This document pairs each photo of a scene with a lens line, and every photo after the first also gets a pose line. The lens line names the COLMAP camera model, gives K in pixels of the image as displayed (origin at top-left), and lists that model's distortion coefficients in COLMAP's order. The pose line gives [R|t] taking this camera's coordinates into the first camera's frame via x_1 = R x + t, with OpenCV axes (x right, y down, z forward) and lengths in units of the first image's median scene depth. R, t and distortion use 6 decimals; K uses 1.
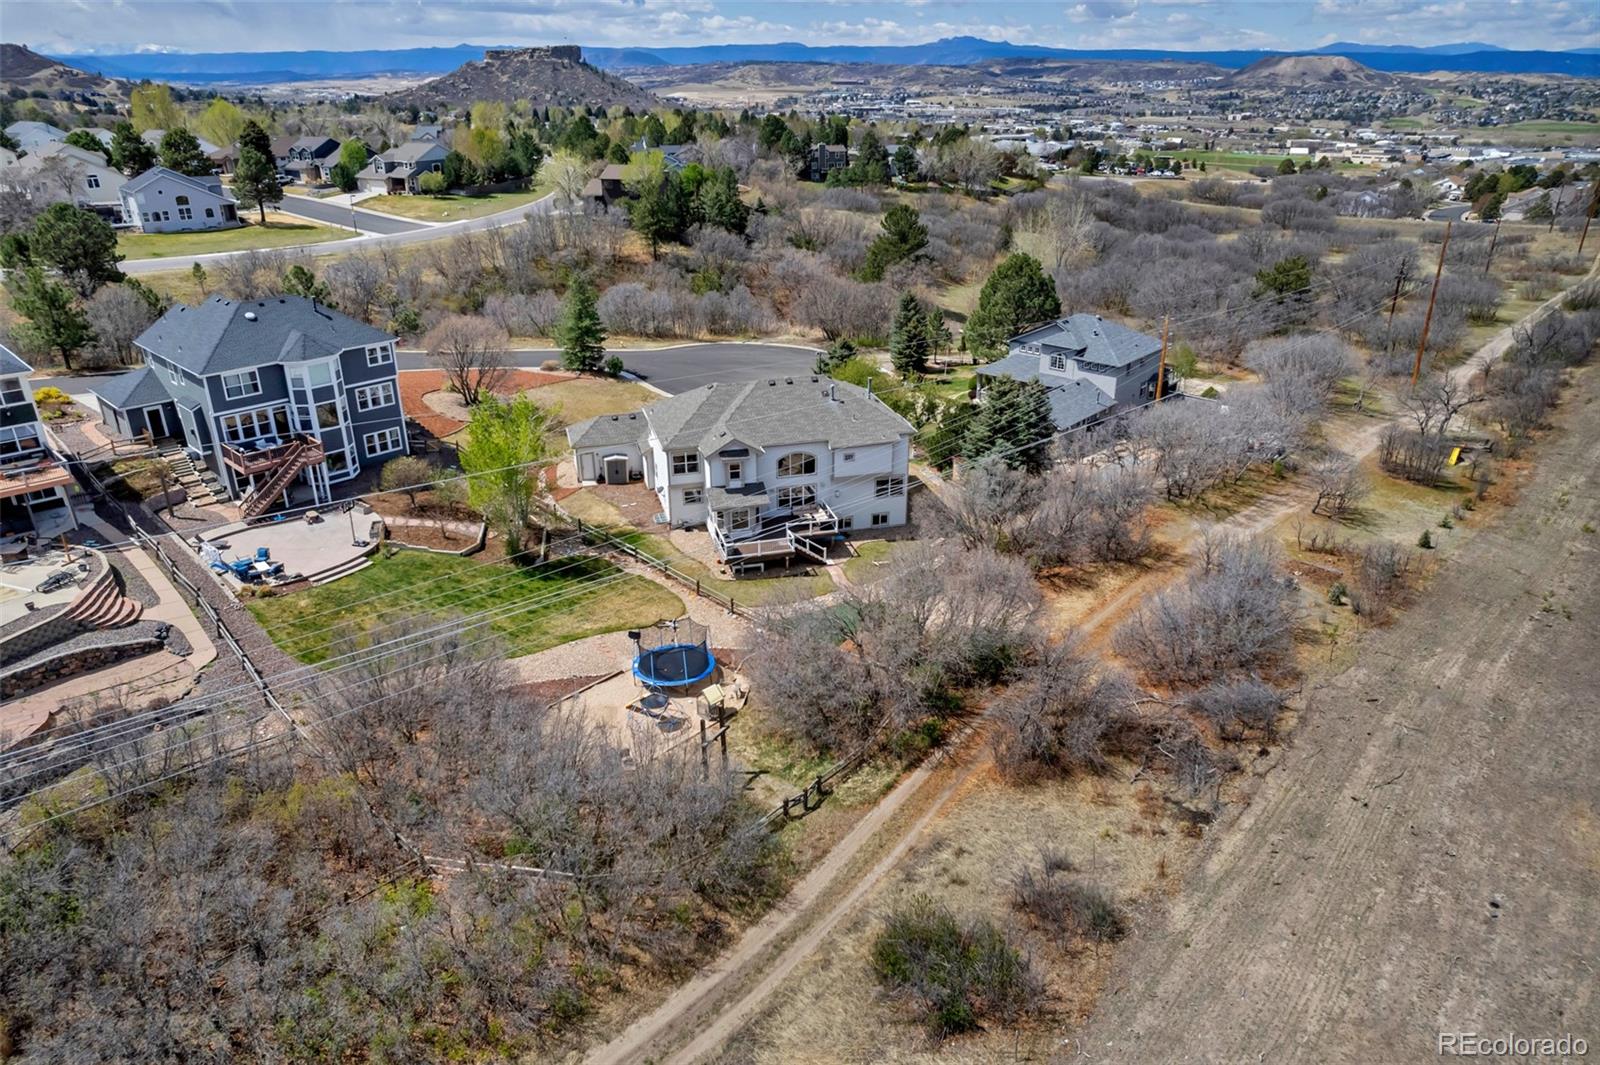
lens RADIAL K [[1036.5, 0, 800.0], [0, 1036.5, 532.5], [0, 0, 1]] dist [-0.083964, 0.078783]
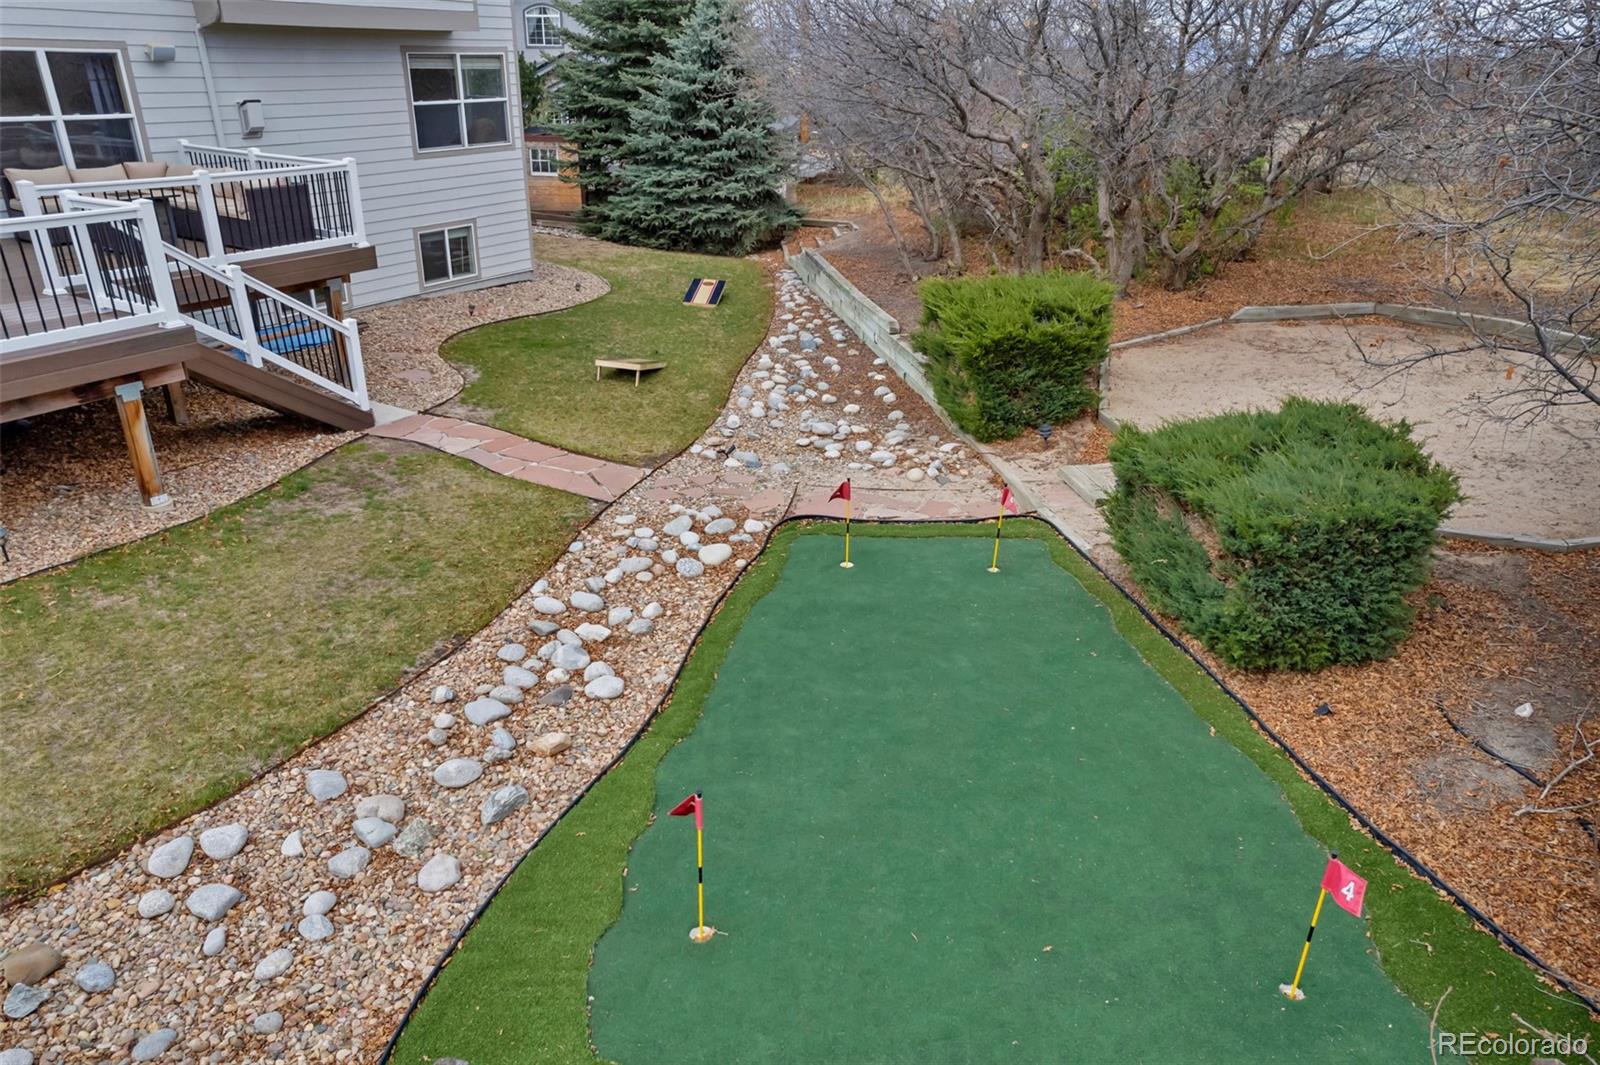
lens RADIAL K [[1068.9, 0, 800.0], [0, 1068.9, 532.5], [0, 0, 1]] dist [-0.081216, 0.066948]
pose [[0.730229, -0.270833, 0.627228, -0.034227], [0.263840, 0.958639, 0.106766, 0.044648], [-0.630201, 0.087524, 0.771483, 0.772881]]
